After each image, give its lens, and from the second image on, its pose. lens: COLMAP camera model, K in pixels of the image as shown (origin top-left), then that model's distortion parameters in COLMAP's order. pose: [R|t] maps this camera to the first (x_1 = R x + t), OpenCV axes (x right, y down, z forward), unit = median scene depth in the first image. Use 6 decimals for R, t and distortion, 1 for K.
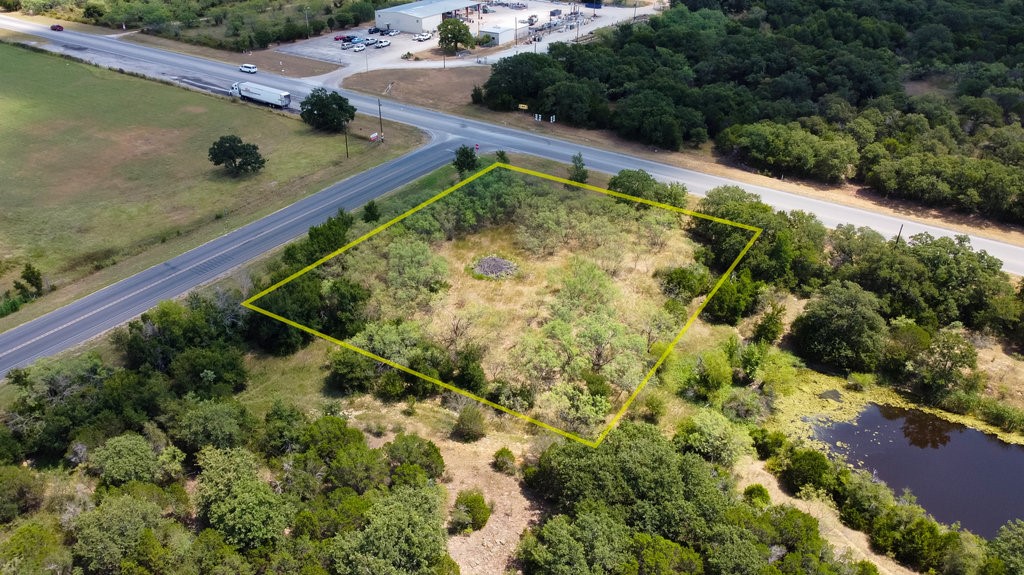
lens RADIAL K [[768.4, 0, 507.5], [0, 768.4, 286.9], [0, 0, 1]] dist [0.008092, 0.003019]
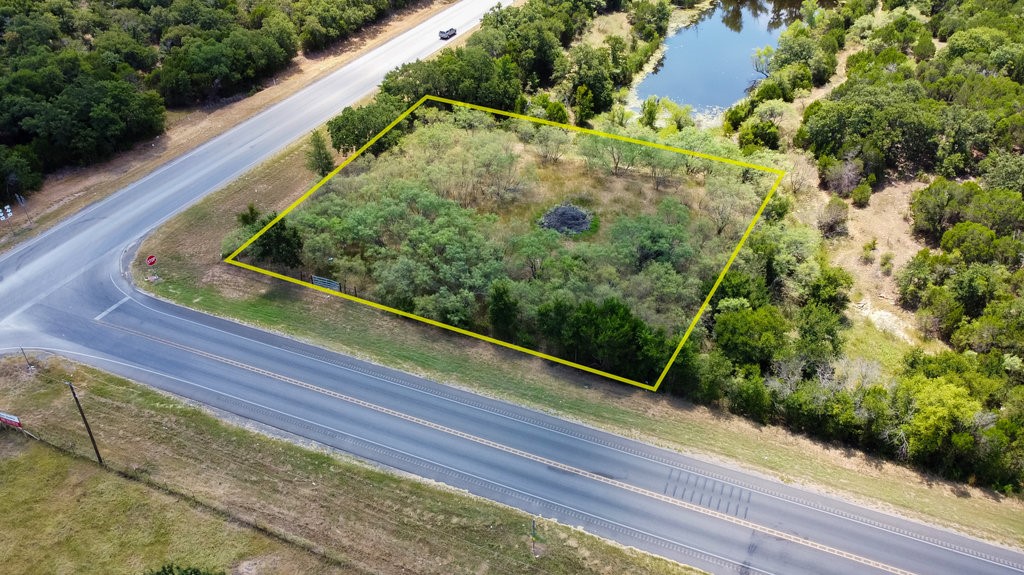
lens RADIAL K [[775.7, 0, 503.8], [0, 775.7, 286.5], [0, 0, 1]] dist [-0.008890, -0.009295]
pose [[-0.179637, -0.570673, 0.801288, -0.636410], [0.496031, 0.650863, 0.574744, -0.437038], [-0.849520, 0.500709, 0.166152, 0.884836]]
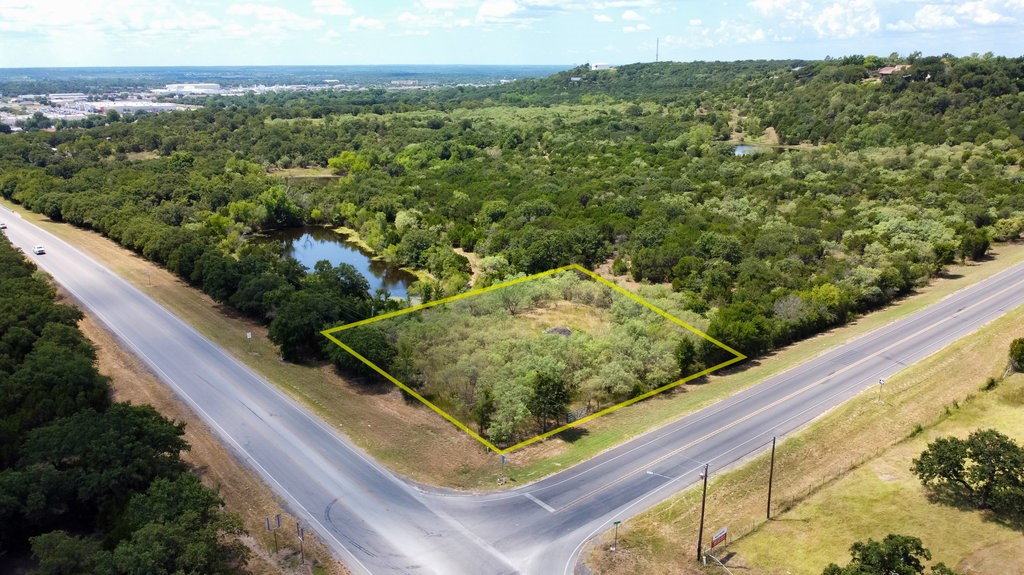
lens RADIAL K [[775.7, 0, 503.8], [0, 775.7, 286.5], [0, 0, 1]] dist [-0.008890, -0.009295]
pose [[-0.955292, -0.075859, 0.285766, -0.221034], [0.153300, 0.699372, 0.698124, -0.768412], [-0.252816, 0.710721, -0.656475, 1.551801]]
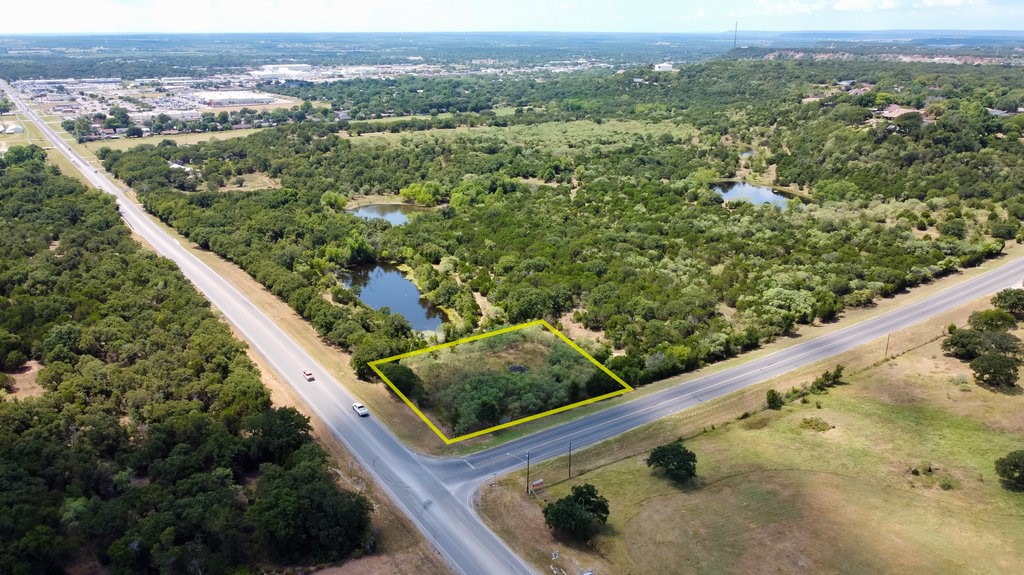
lens RADIAL K [[777.0, 0, 512.0], [0, 777.0, 287.5], [0, 0, 1]] dist [-0.023799, -0.001310]
pose [[-0.922243, -0.127779, 0.364884, -0.602163], [0.188309, 0.675811, 0.712614, -1.361031], [-0.337649, 0.725915, -0.599200, 1.818863]]
